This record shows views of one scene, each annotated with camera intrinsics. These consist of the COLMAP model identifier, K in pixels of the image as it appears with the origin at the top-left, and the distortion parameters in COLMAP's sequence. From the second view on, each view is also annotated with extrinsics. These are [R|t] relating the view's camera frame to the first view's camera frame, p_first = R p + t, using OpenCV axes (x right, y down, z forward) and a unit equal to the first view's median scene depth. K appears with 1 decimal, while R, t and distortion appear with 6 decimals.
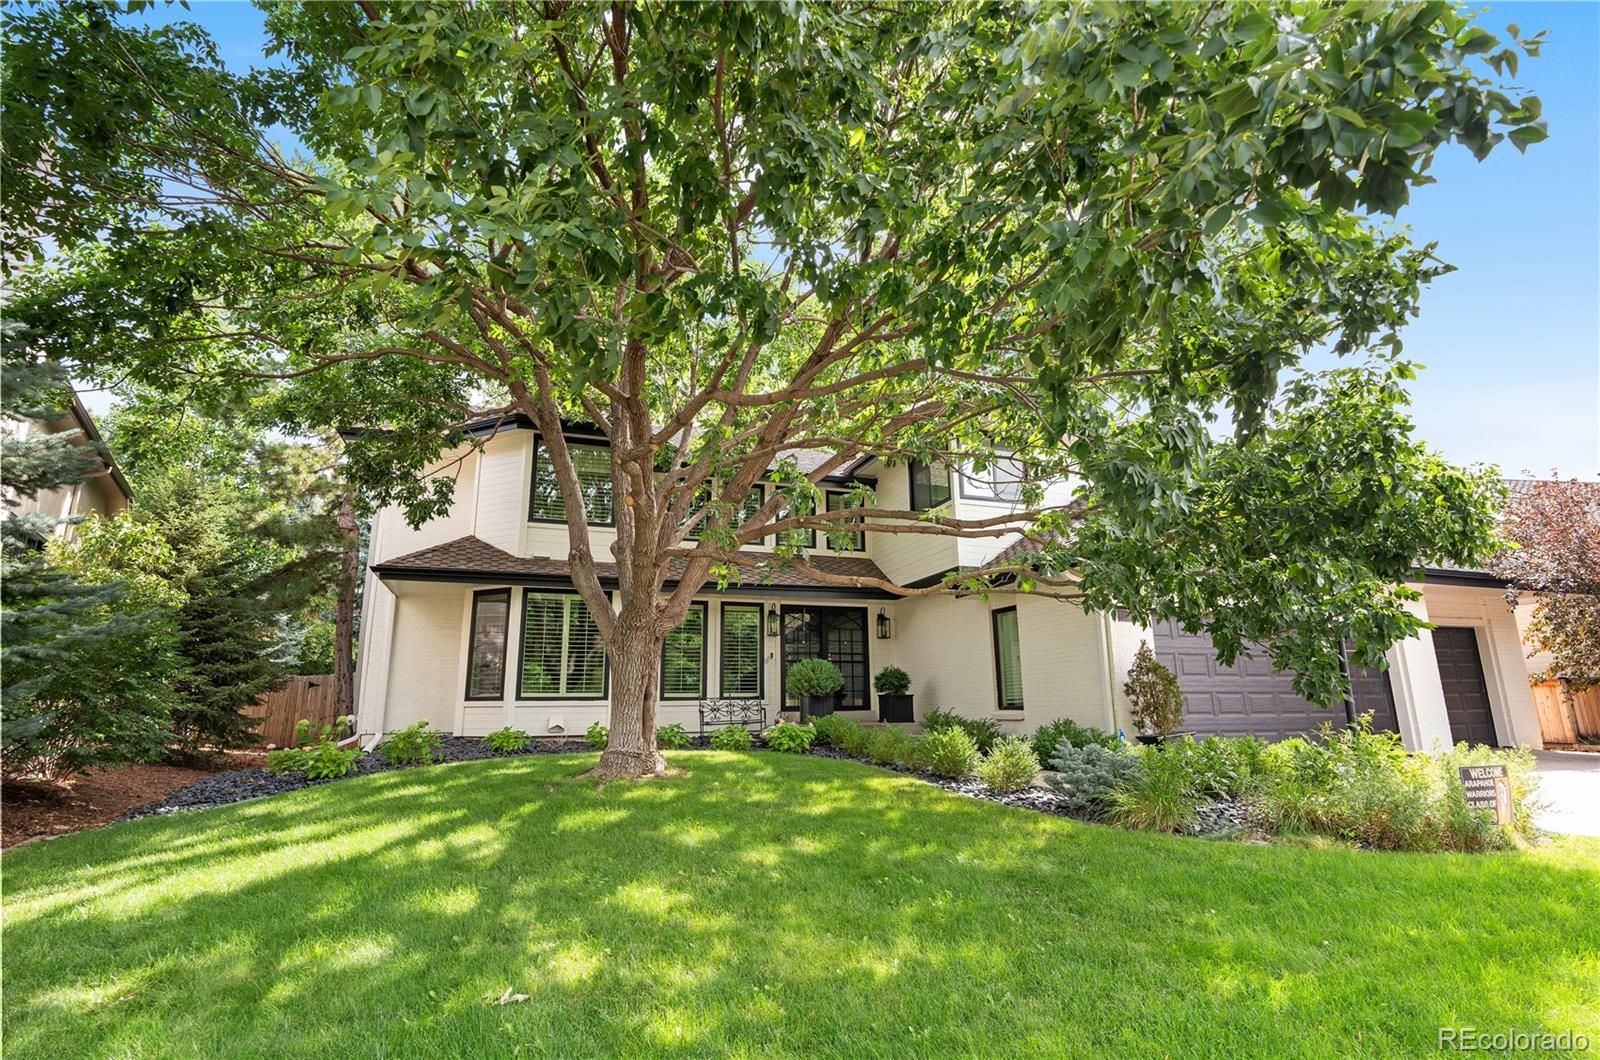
lens RADIAL K [[787.7, 0, 796.4], [0, 787.7, 505.9], [0, 0, 1]] dist [0.003632, 0.000209]
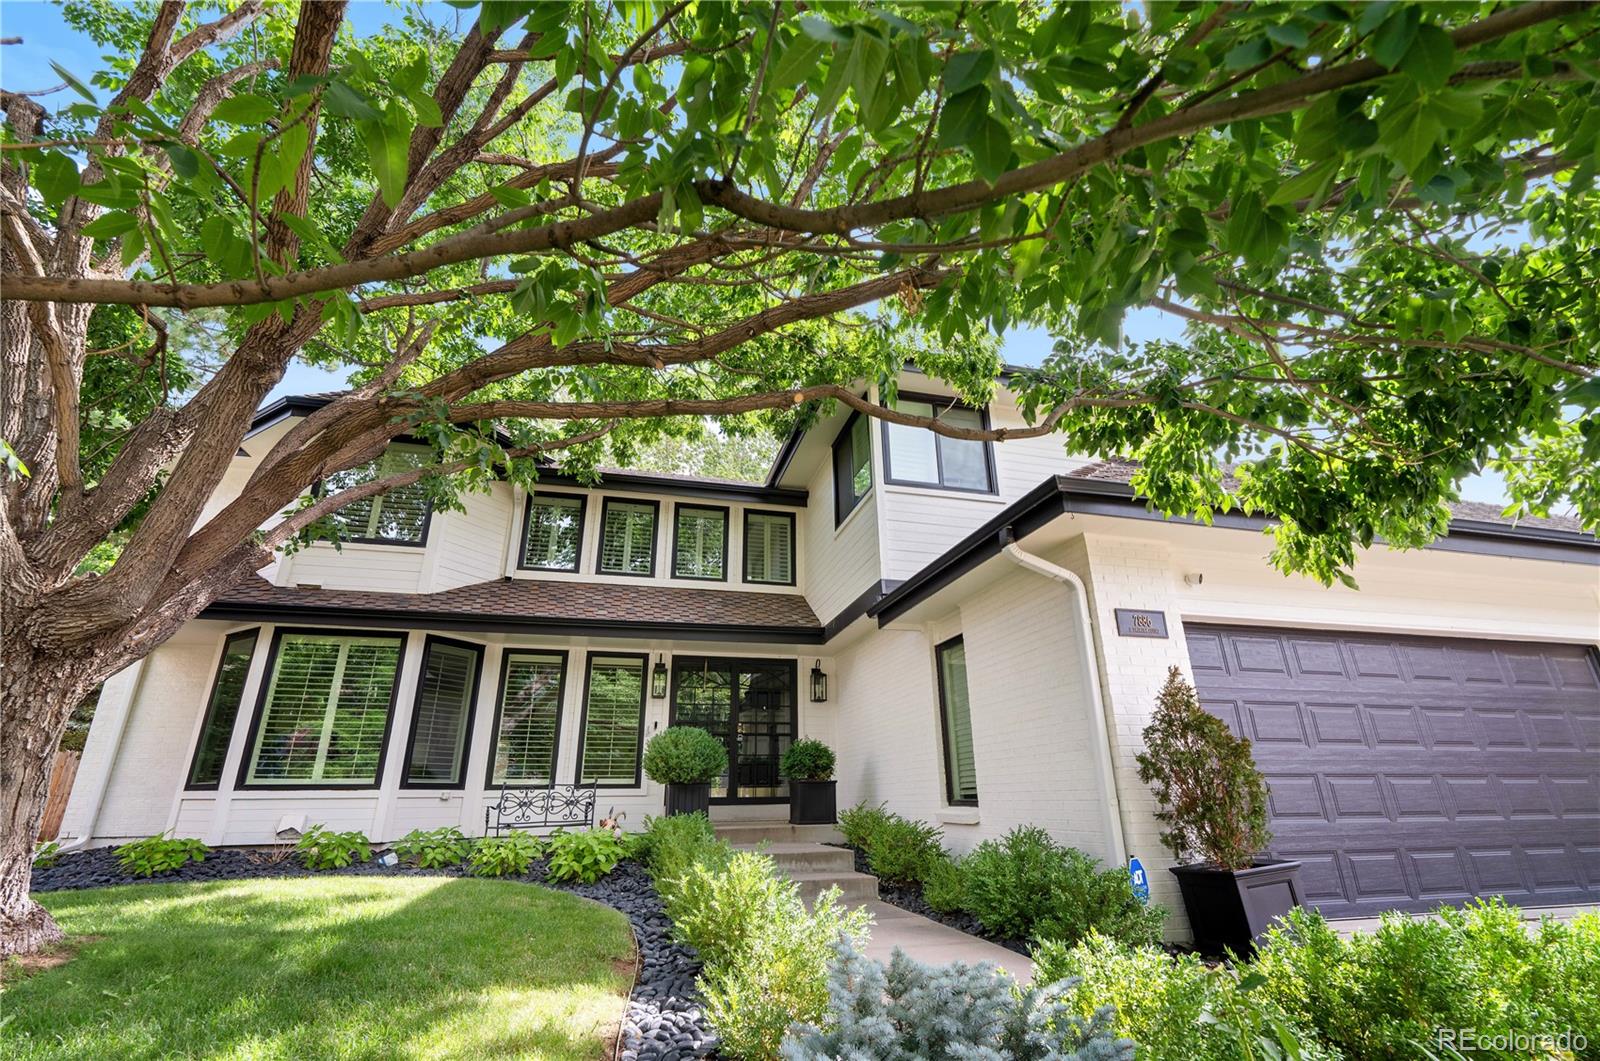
lens RADIAL K [[682.6, 0, 800.0], [0, 682.6, 530.5], [0, 0, 1]] dist [-0.000692, -0.000466]
pose [[0.993062, -0.041661, -0.109966, 0.204381], [0.028498, 0.992524, -0.118675, 0.102416], [0.114088, 0.114717, 0.986825, 0.423425]]
